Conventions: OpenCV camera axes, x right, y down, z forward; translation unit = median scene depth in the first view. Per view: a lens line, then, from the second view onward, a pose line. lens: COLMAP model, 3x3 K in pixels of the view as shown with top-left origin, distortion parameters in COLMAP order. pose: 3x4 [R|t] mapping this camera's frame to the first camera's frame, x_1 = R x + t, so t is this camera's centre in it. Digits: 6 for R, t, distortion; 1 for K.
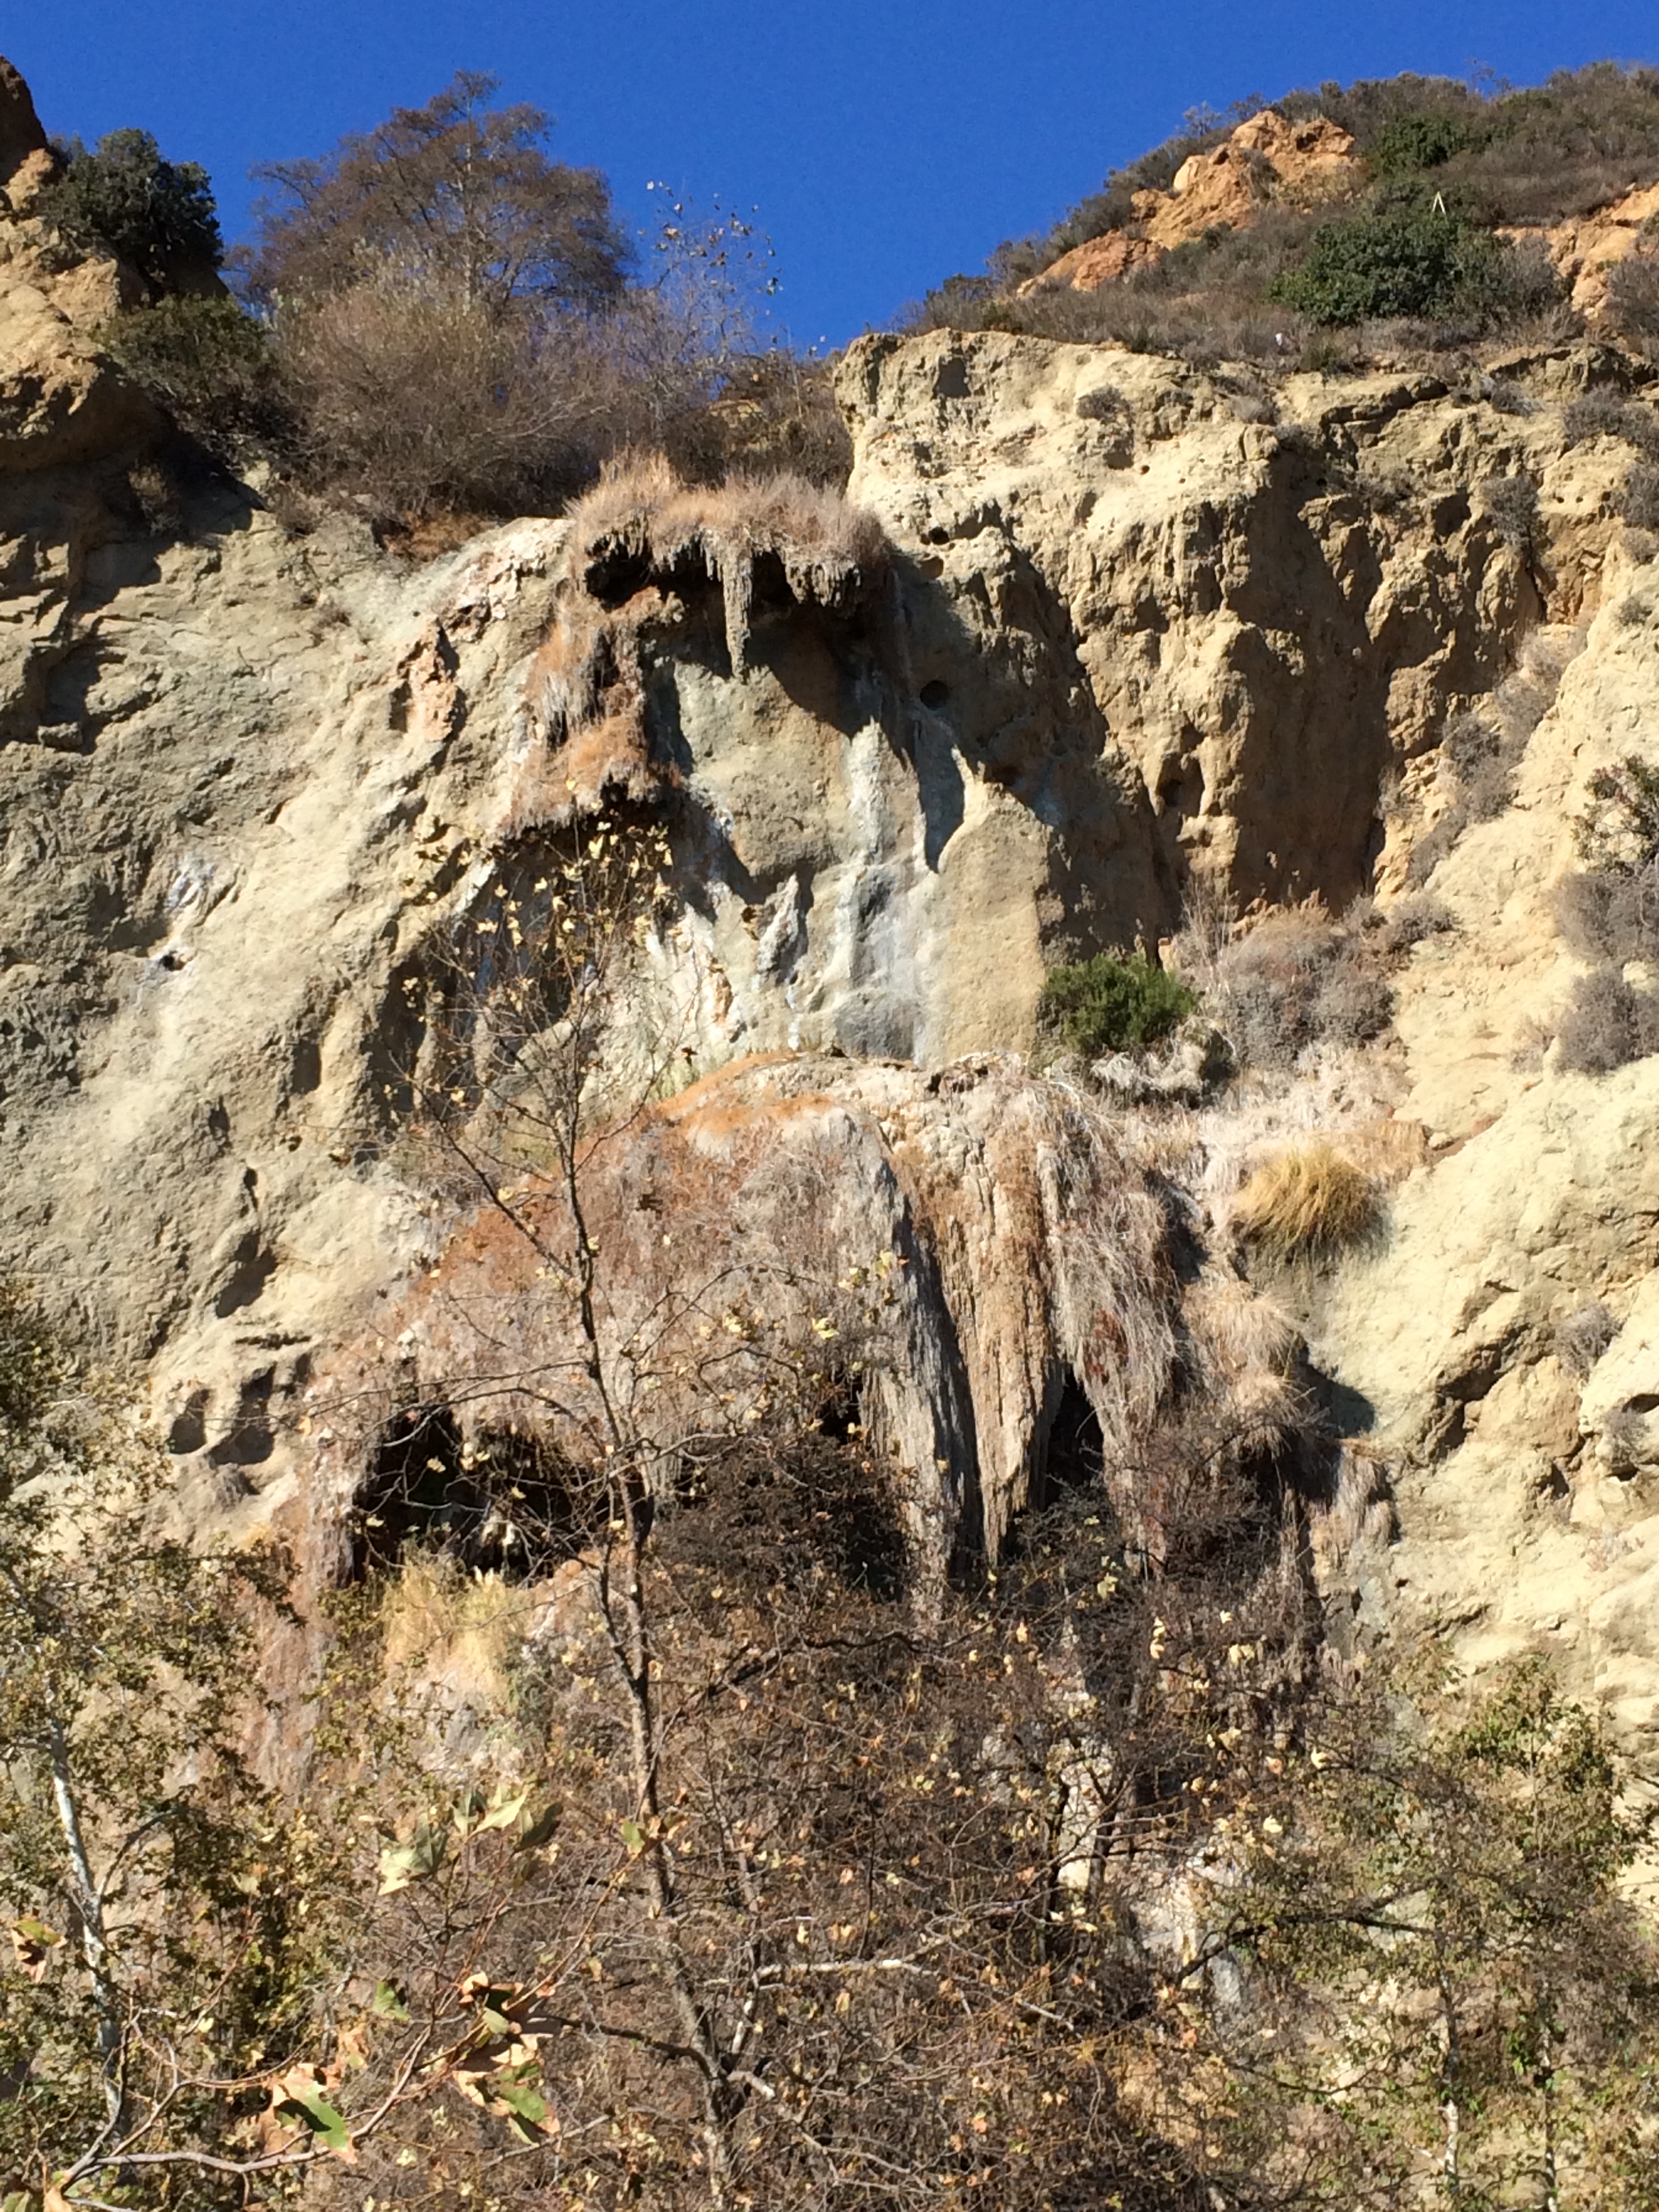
lens RADIAL K [[3544.3, 0, 830.0], [0, 3544.3, 1105.7], [0, 0, 1]] dist [0.164244, 0.000000]
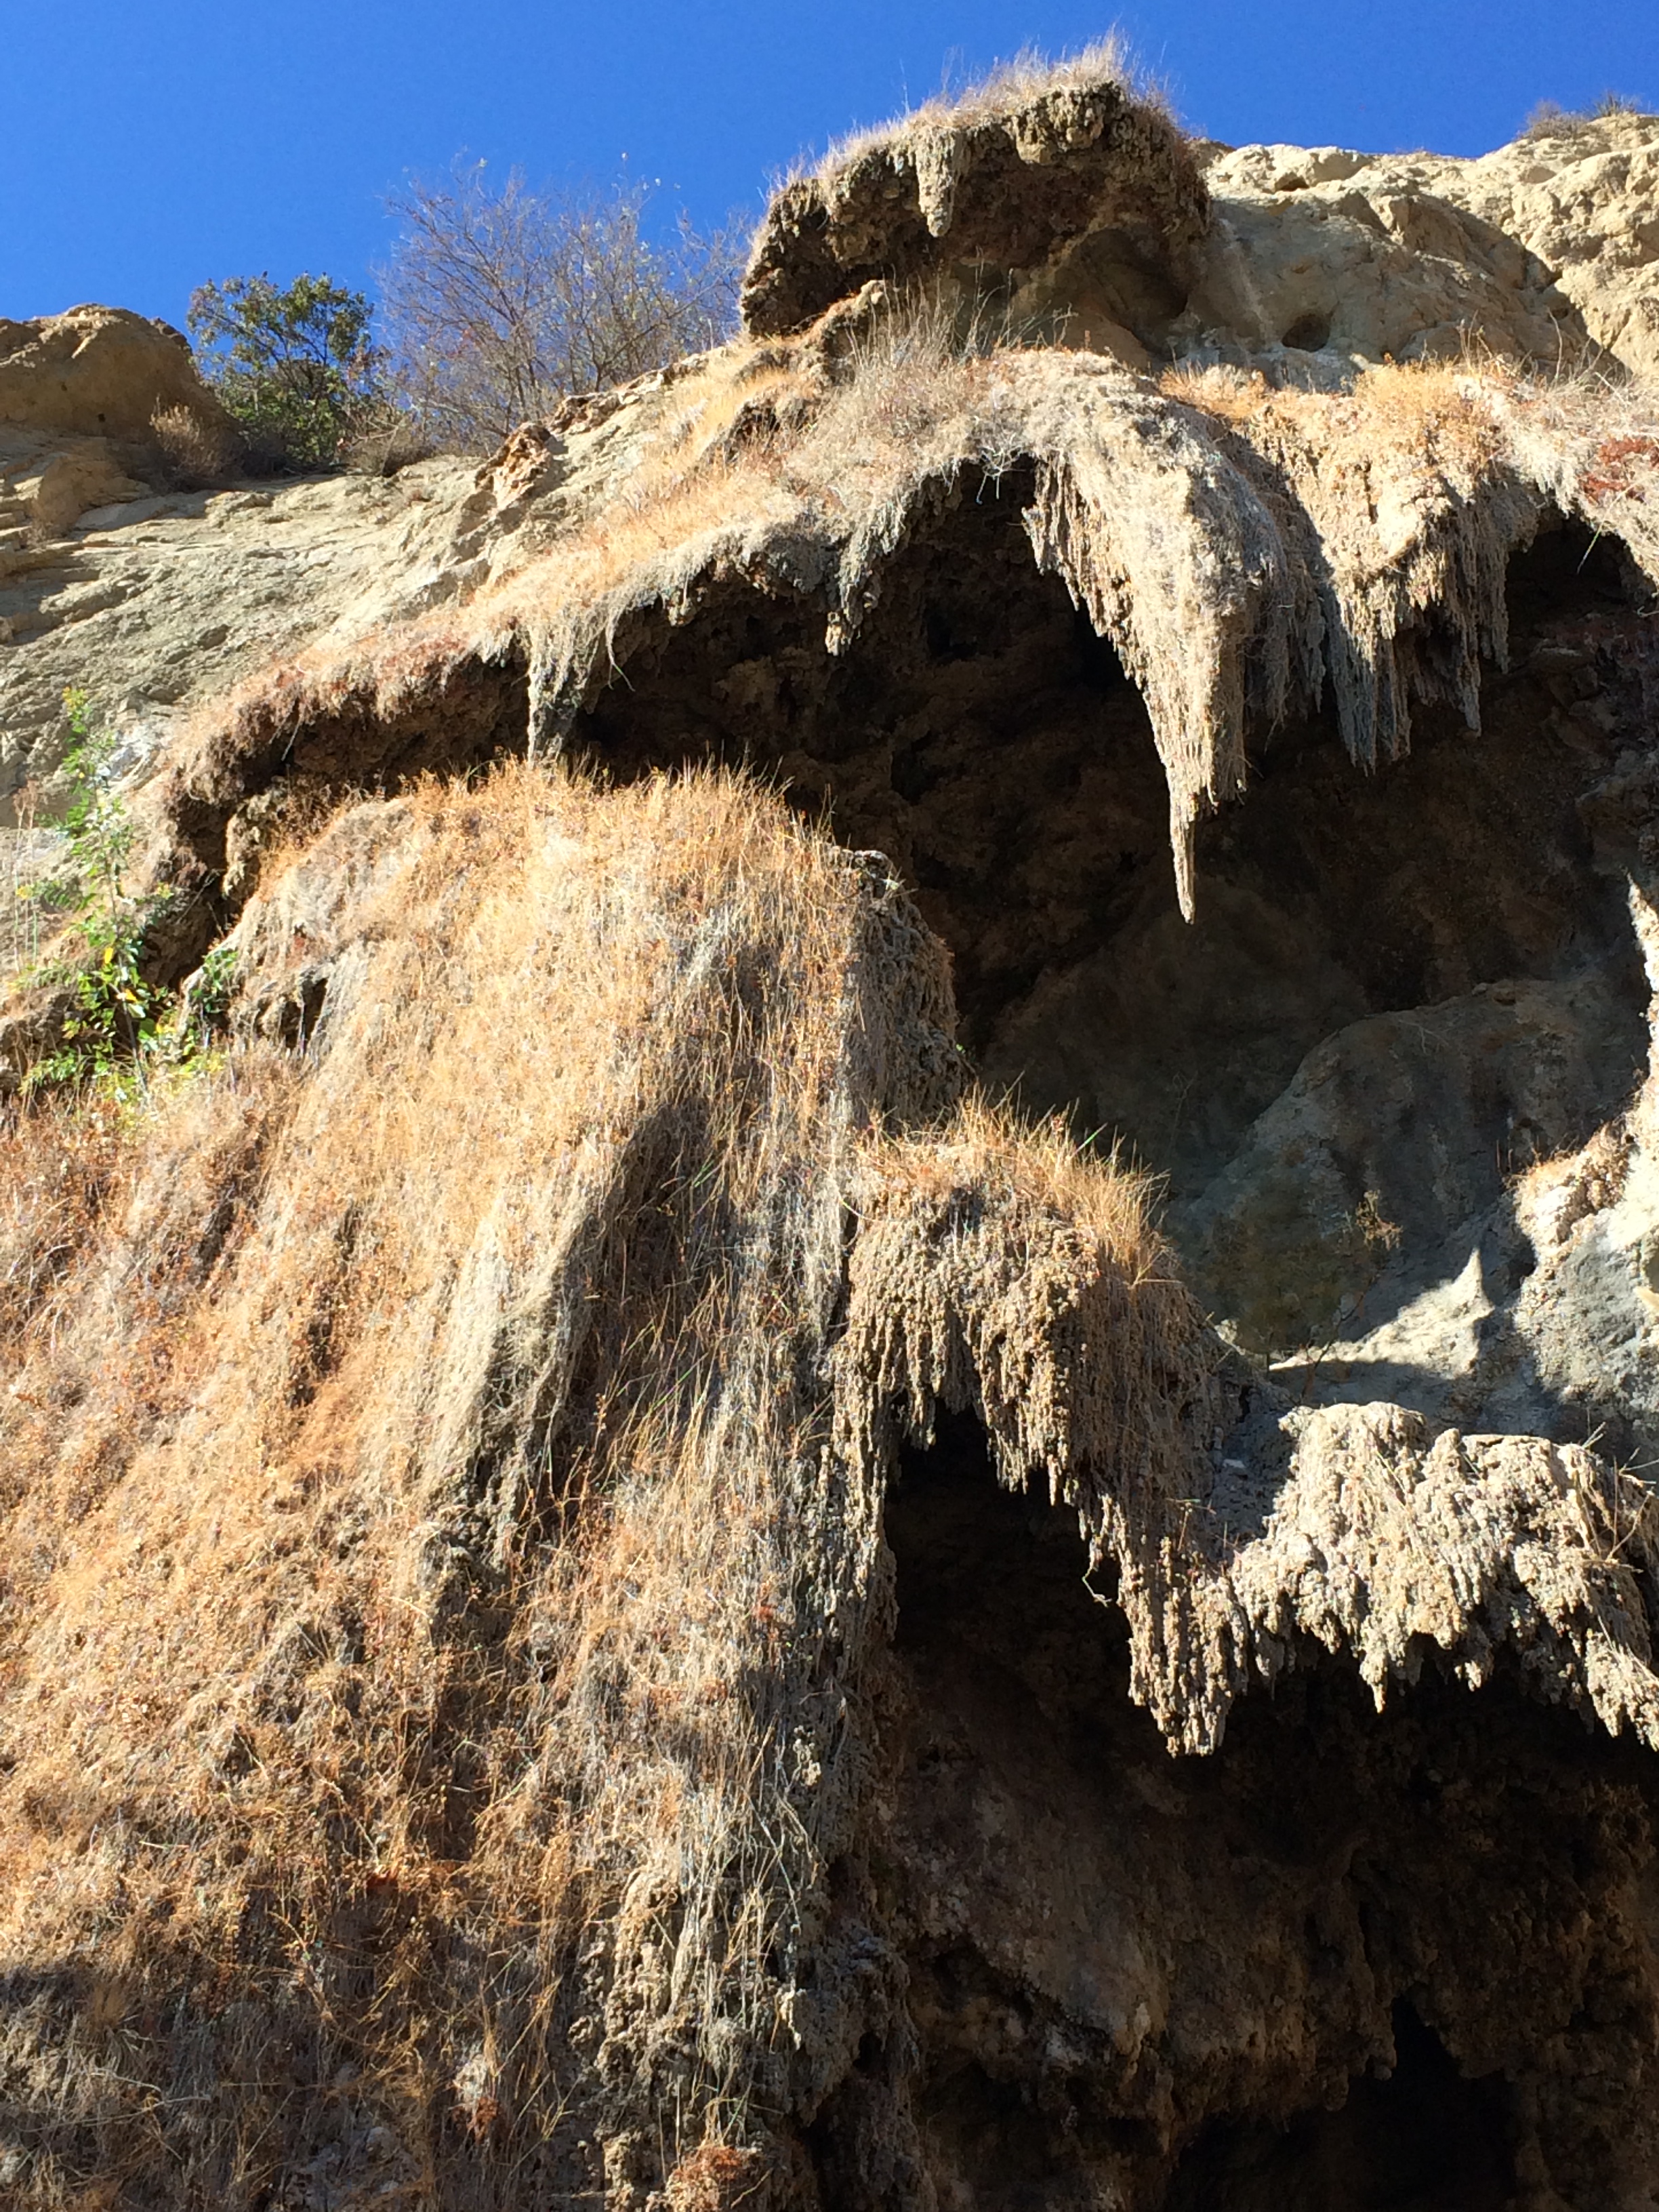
lens RADIAL K [[3296.3, 0, 827.6], [0, 3296.3, 1106.9], [0, 0, 1]] dist [0.033414, 0.000000]
pose [[0.954082, -0.198818, -0.224049, 0.052110], [0.030637, 0.808813, -0.587267, 0.325306], [0.297973, 0.553437, 0.777766, 0.613272]]
